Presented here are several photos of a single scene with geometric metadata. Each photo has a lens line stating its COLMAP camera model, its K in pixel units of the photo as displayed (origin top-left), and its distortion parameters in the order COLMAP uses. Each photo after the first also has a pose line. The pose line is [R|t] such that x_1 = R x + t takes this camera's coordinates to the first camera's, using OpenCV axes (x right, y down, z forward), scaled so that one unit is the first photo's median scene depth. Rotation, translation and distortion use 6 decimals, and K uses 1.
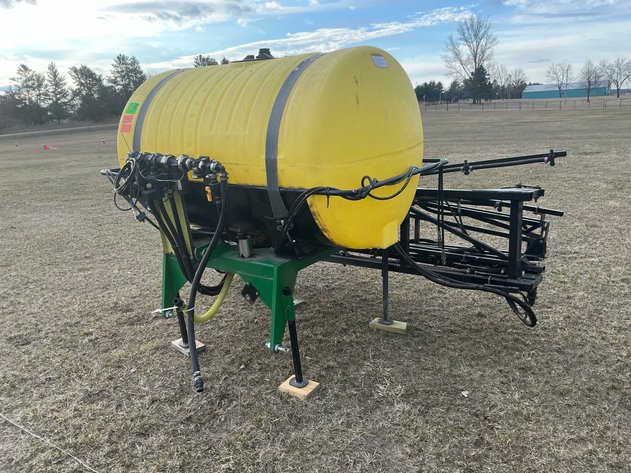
lens RADIAL K [[526.9, 0, 313.3], [0, 526.9, 238.4], [0, 0, 1]] dist [0.039499, -0.060067]
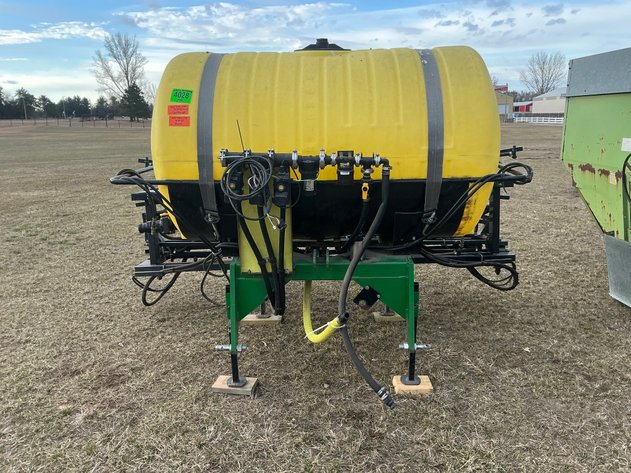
lens RADIAL K [[526.9, 0, 313.8], [0, 526.9, 238.6], [0, 0, 1]] dist [0.039499, -0.060067]
pose [[0.806915, -0.106027, 0.581074, -0.469175], [0.124928, 0.992137, 0.007549, -0.012233], [-0.577305, 0.066501, 0.813816, 0.187306]]
